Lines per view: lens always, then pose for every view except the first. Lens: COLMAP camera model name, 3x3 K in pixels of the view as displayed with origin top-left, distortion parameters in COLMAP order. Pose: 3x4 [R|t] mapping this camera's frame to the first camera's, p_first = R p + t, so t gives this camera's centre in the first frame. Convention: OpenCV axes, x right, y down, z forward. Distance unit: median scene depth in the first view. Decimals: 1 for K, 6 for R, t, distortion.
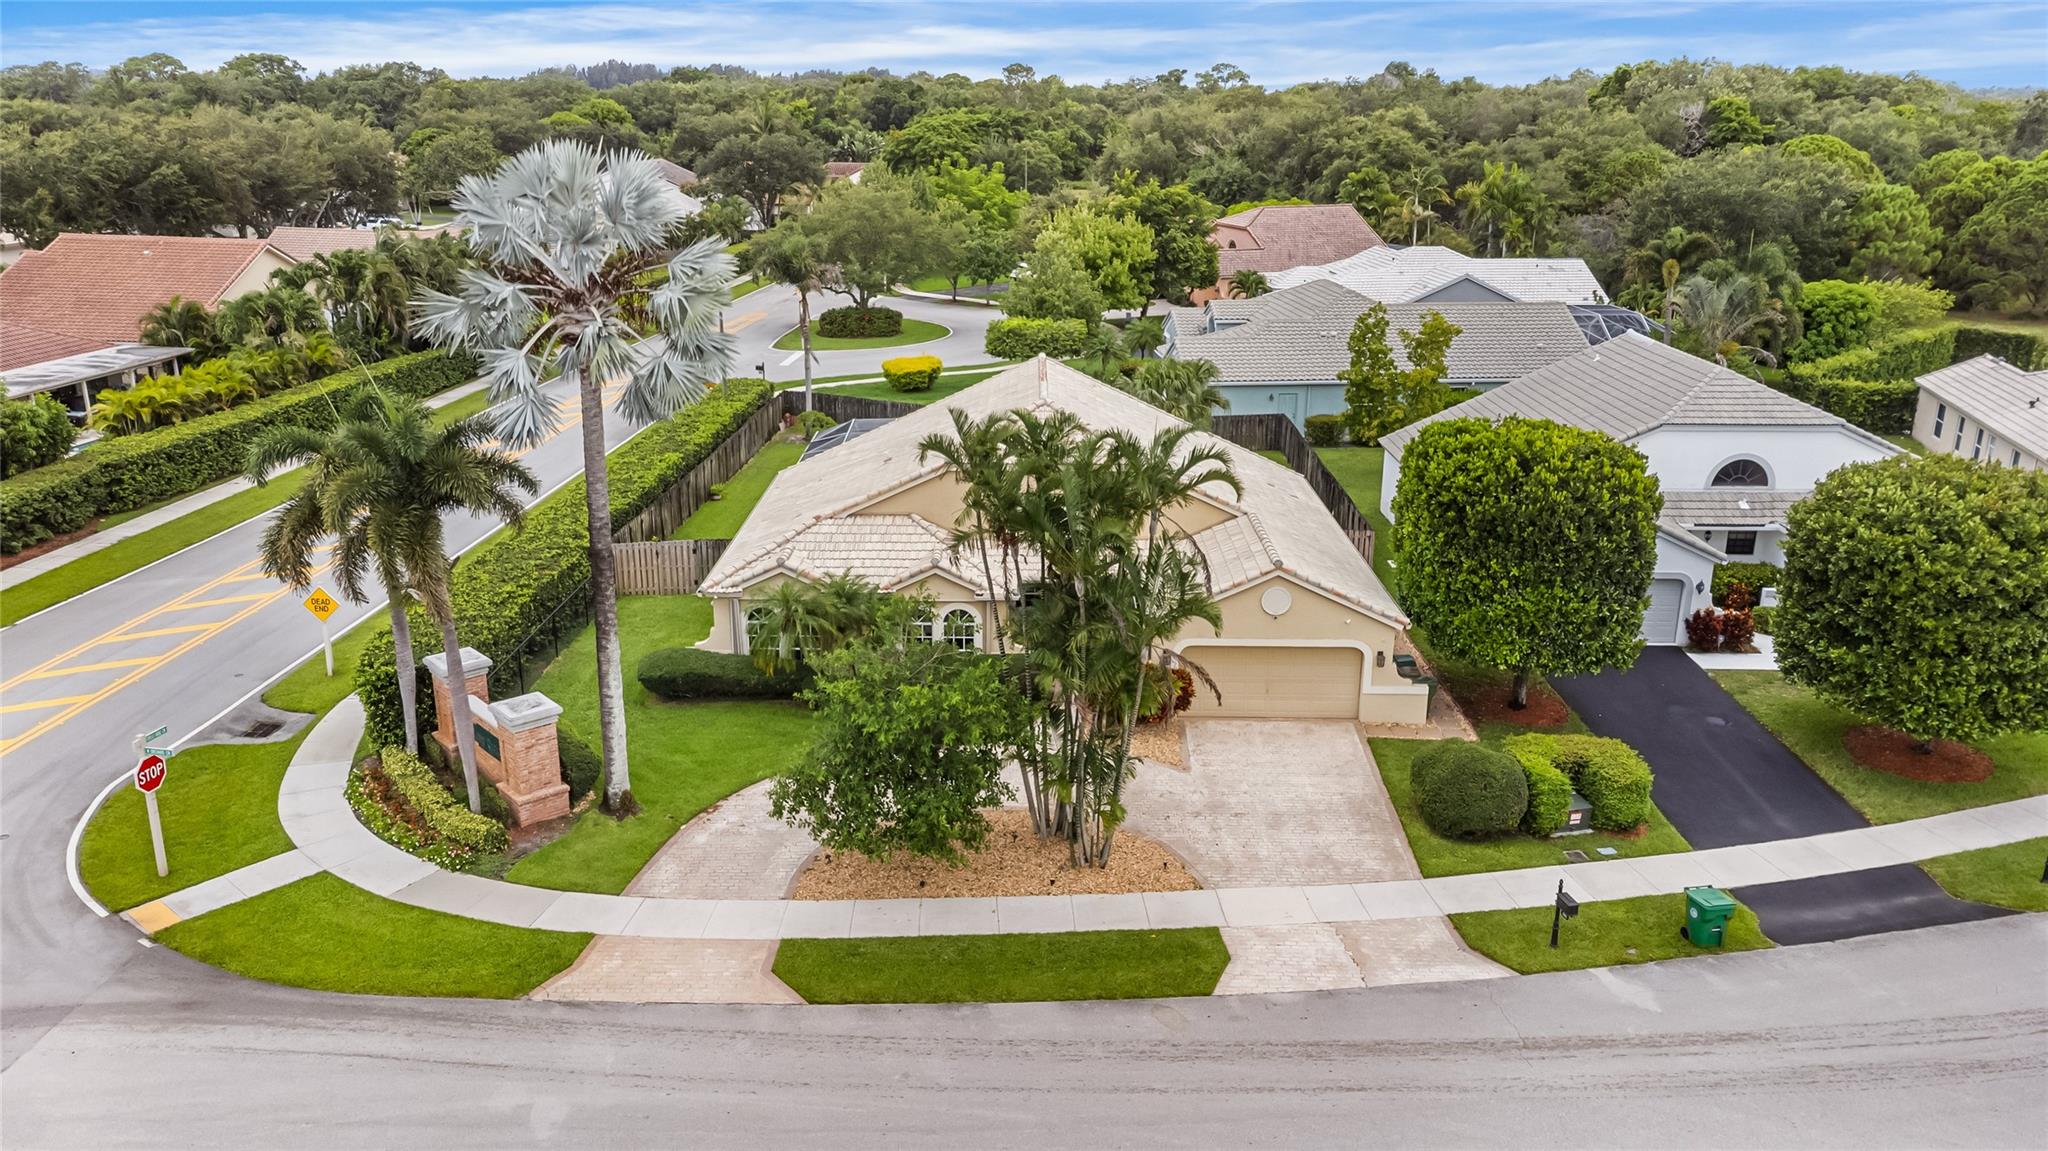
lens RADIAL K [[1534.3, 0, 1024.0], [0, 1534.3, 575.5], [0, 0, 1]] dist [0.010594, 0.004682]
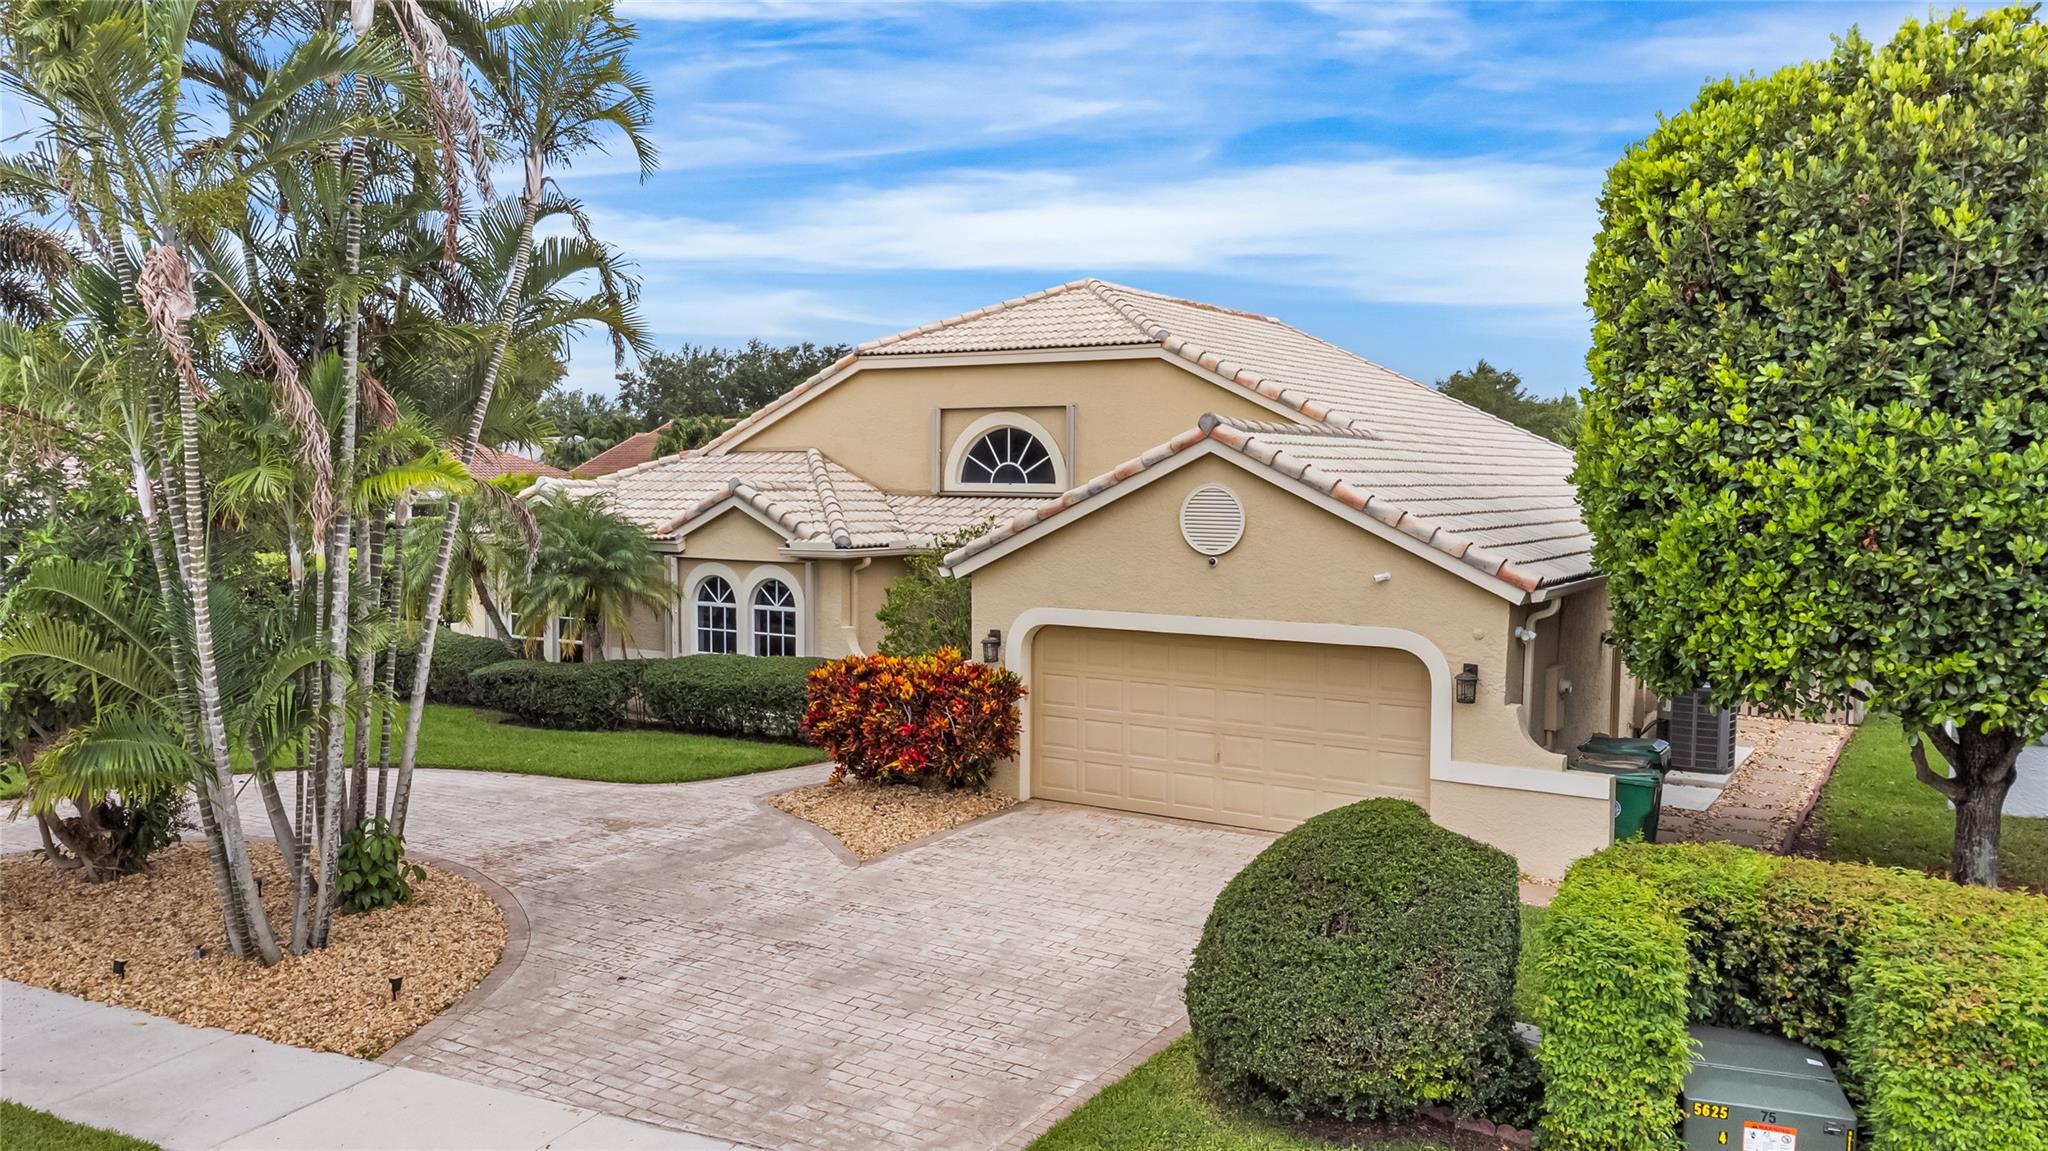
lens RADIAL K [[1534.3, 0, 1024.0], [0, 1534.3, 575.5], [0, 0, 1]] dist [0.010594, 0.004682]
pose [[0.869065, 0.038838, -0.493170, 0.329222], [-0.148706, 0.971316, -0.185558, 0.117664], [0.471817, 0.234600, 0.849912, 0.627856]]
